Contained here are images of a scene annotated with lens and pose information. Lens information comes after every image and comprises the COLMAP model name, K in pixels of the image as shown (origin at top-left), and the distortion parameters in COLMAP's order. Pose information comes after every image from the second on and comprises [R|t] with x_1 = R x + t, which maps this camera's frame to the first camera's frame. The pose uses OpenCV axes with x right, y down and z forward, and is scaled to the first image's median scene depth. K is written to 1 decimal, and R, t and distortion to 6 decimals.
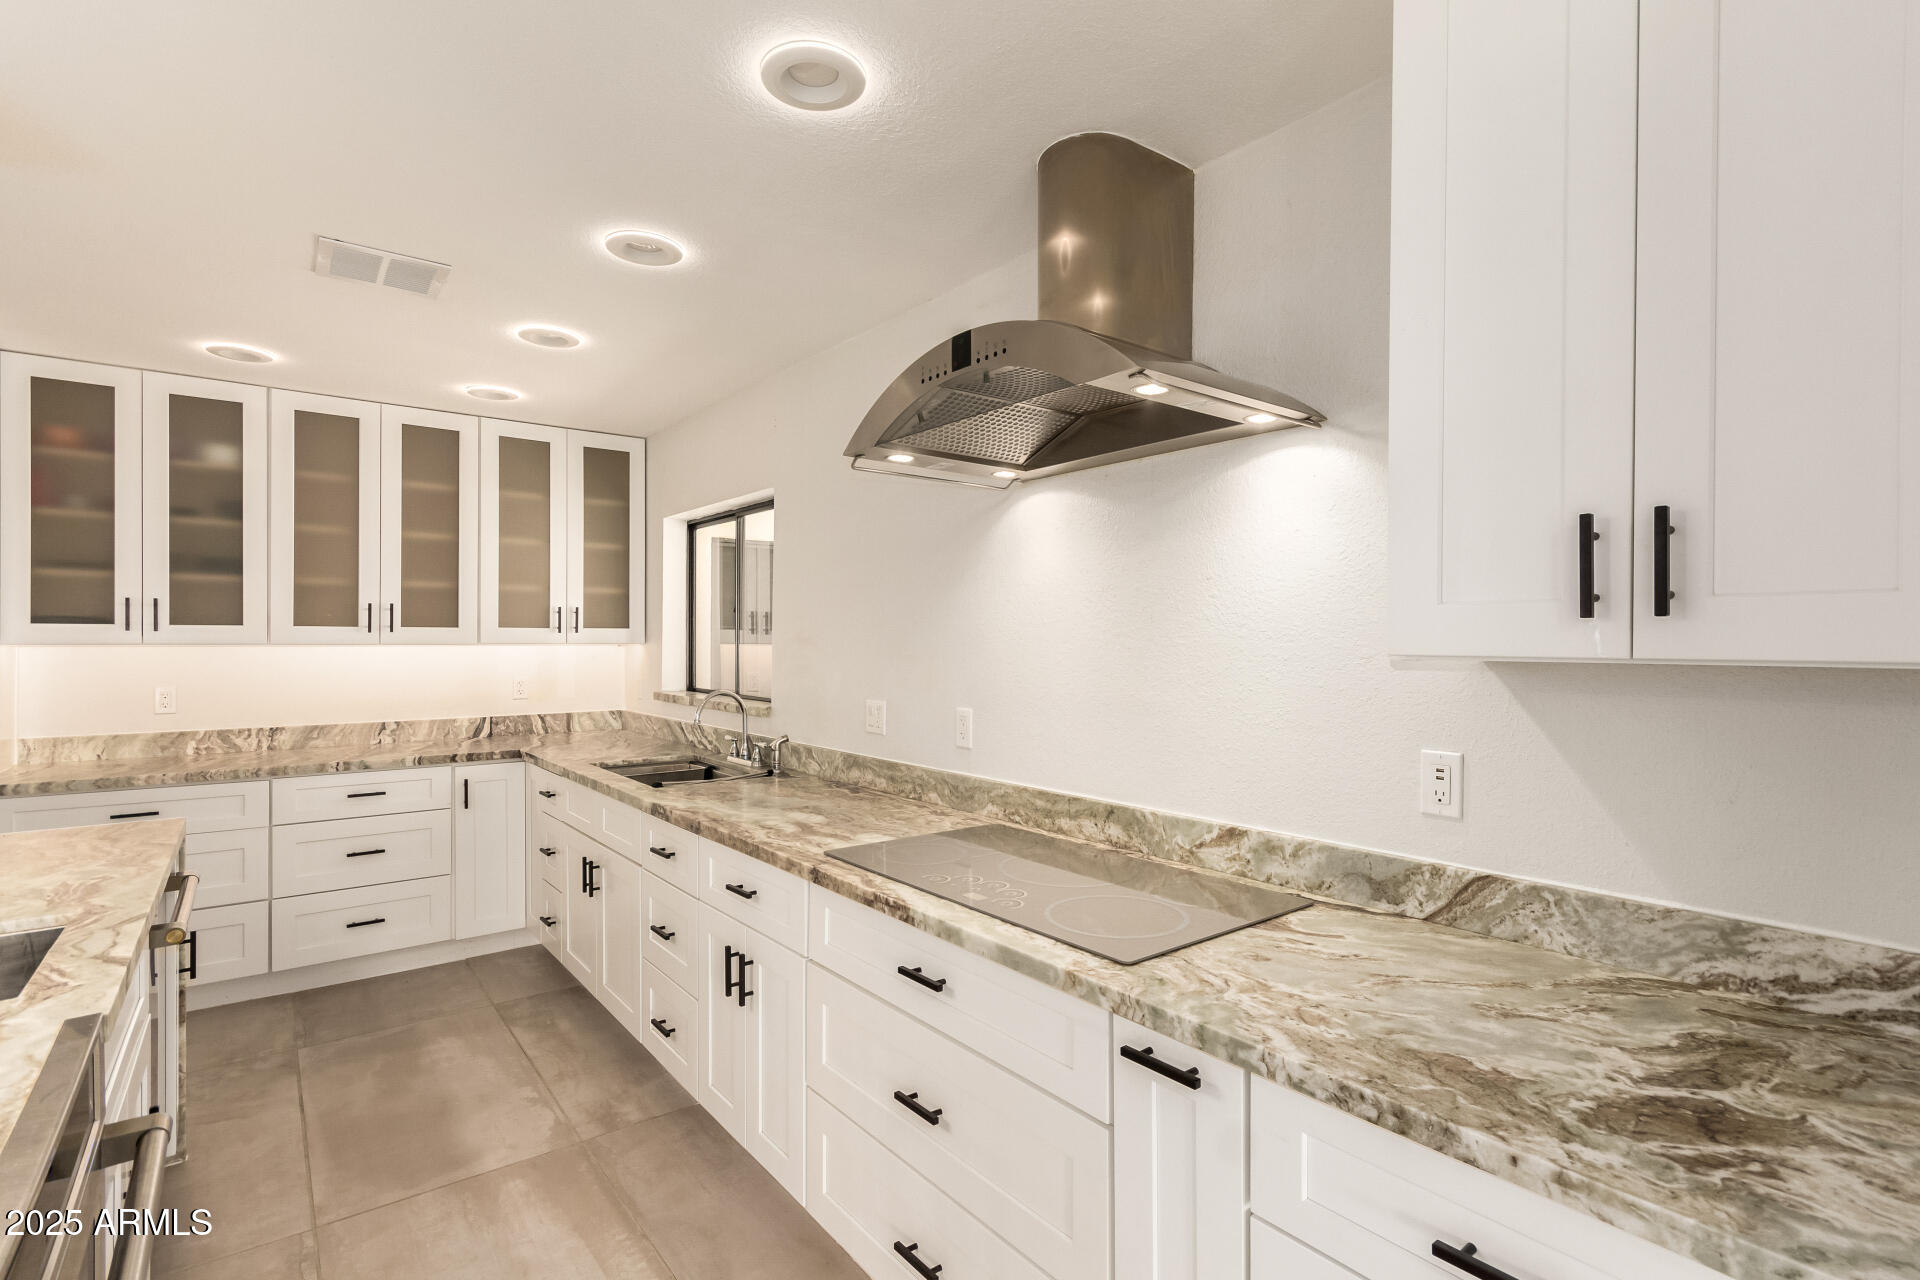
lens RADIAL K [[900.1, 0, 968.5], [0, 900.1, 642.8], [0, 0, 1]] dist [0.005645, 0.000623]
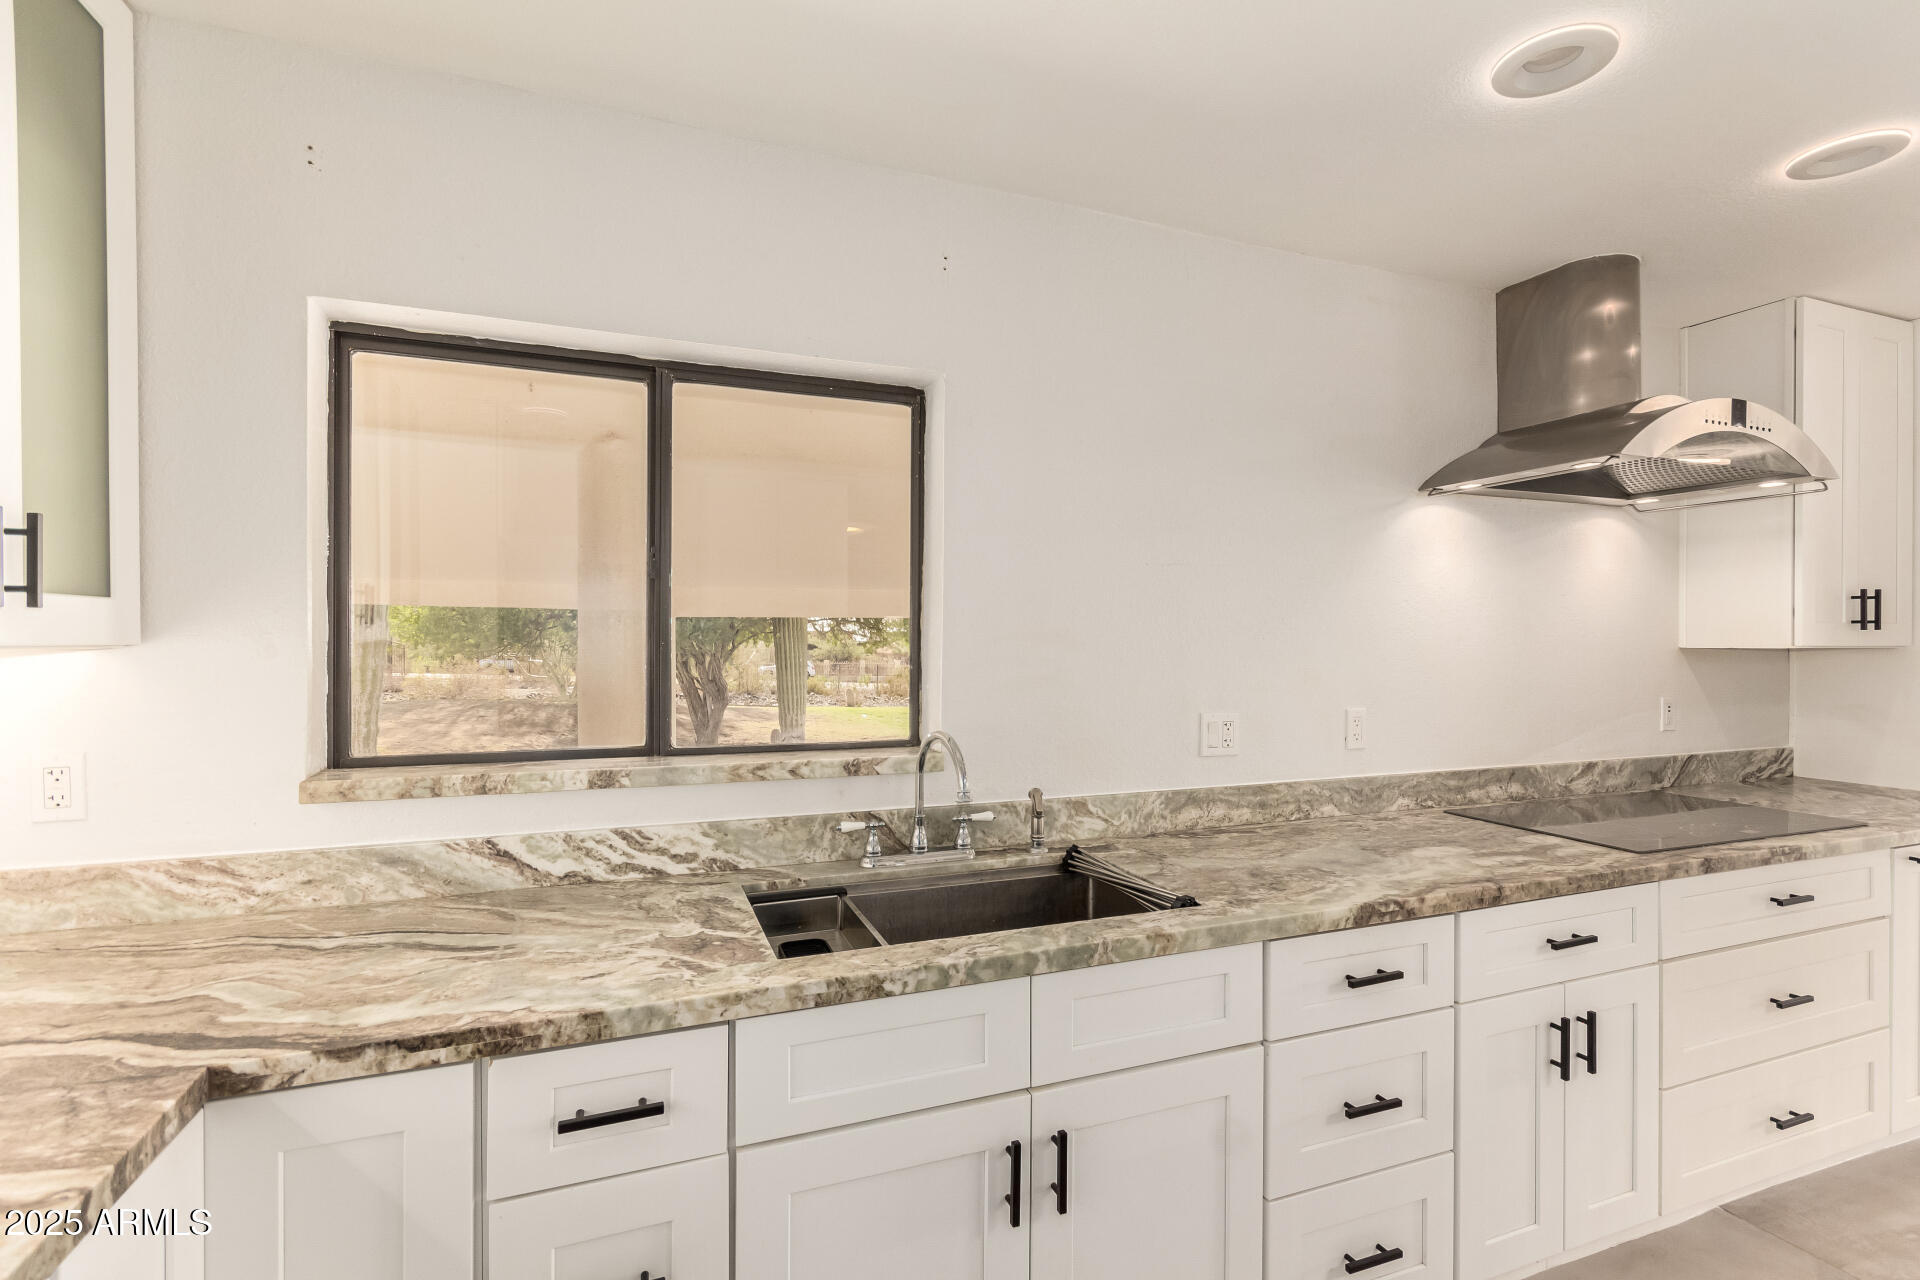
lens RADIAL K [[900.1, 0, 975.3], [0, 900.1, 643.5], [0, 0, 1]] dist [0.005645, 0.000623]
pose [[0.295726, -0.007876, 0.955240, -0.871267], [-0.000692, 0.999964, 0.008459, -0.003049], [-0.955273, -0.003163, 0.295710, 0.925659]]
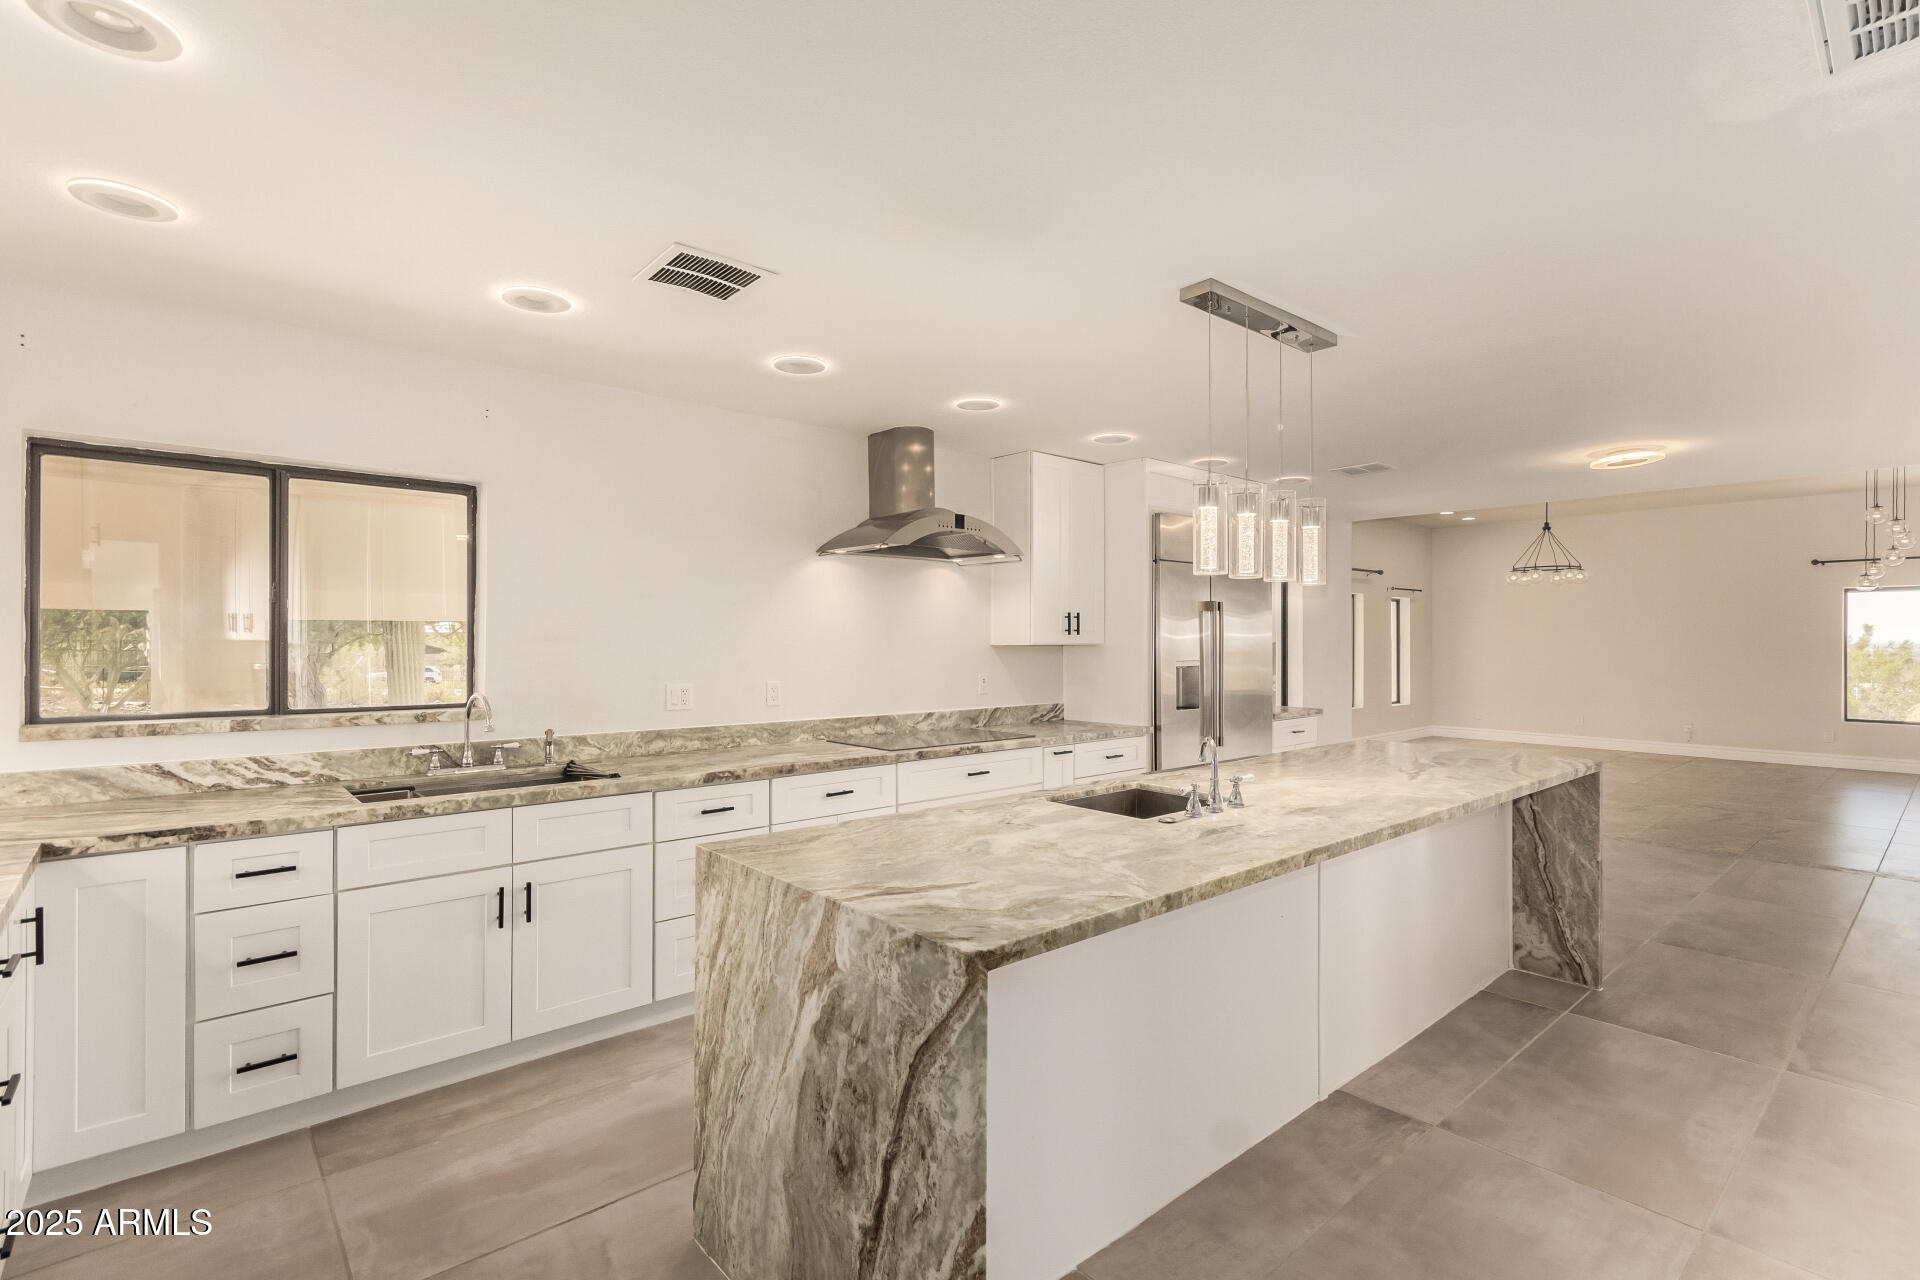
lens RADIAL K [[900.1, 0, 973.7], [0, 900.1, 640.9], [0, 0, 1]] dist [0.005645, 0.000623]
pose [[-0.055356, -0.003356, 0.998461, -1.372239], [-0.000378, 0.999994, 0.003341, -0.004325], [-0.998467, -0.000192, -0.055357, 0.613561]]
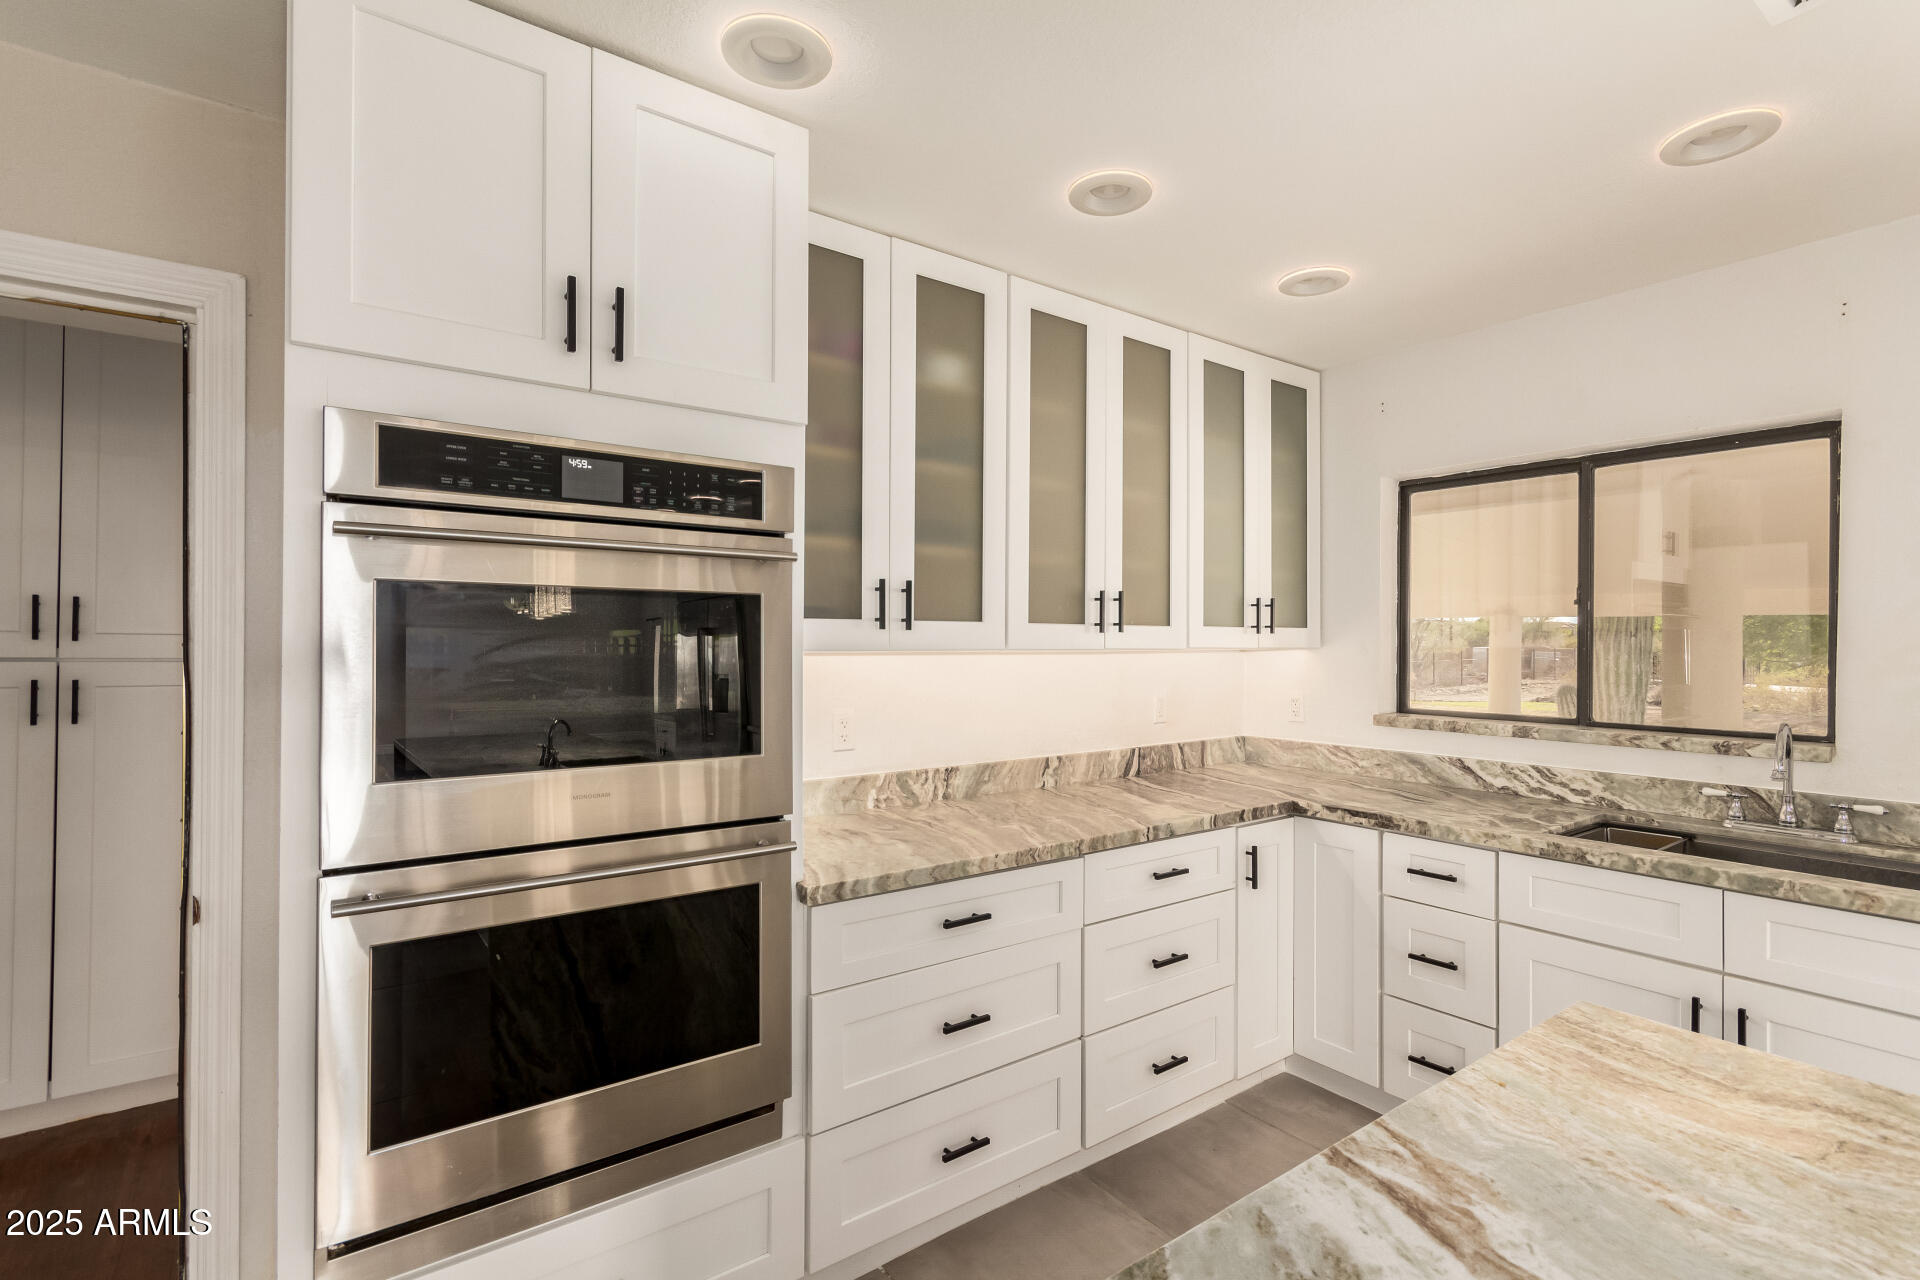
lens RADIAL K [[900.1, 0, 973.6], [0, 900.1, 637.3], [0, 0, 1]] dist [0.005645, 0.000623]
pose [[0.999660, -0.000626, -0.026064, -0.935113], [0.000435, 0.999973, -0.007316, -0.003147], [0.026068, 0.007303, 0.999633, 0.383882]]
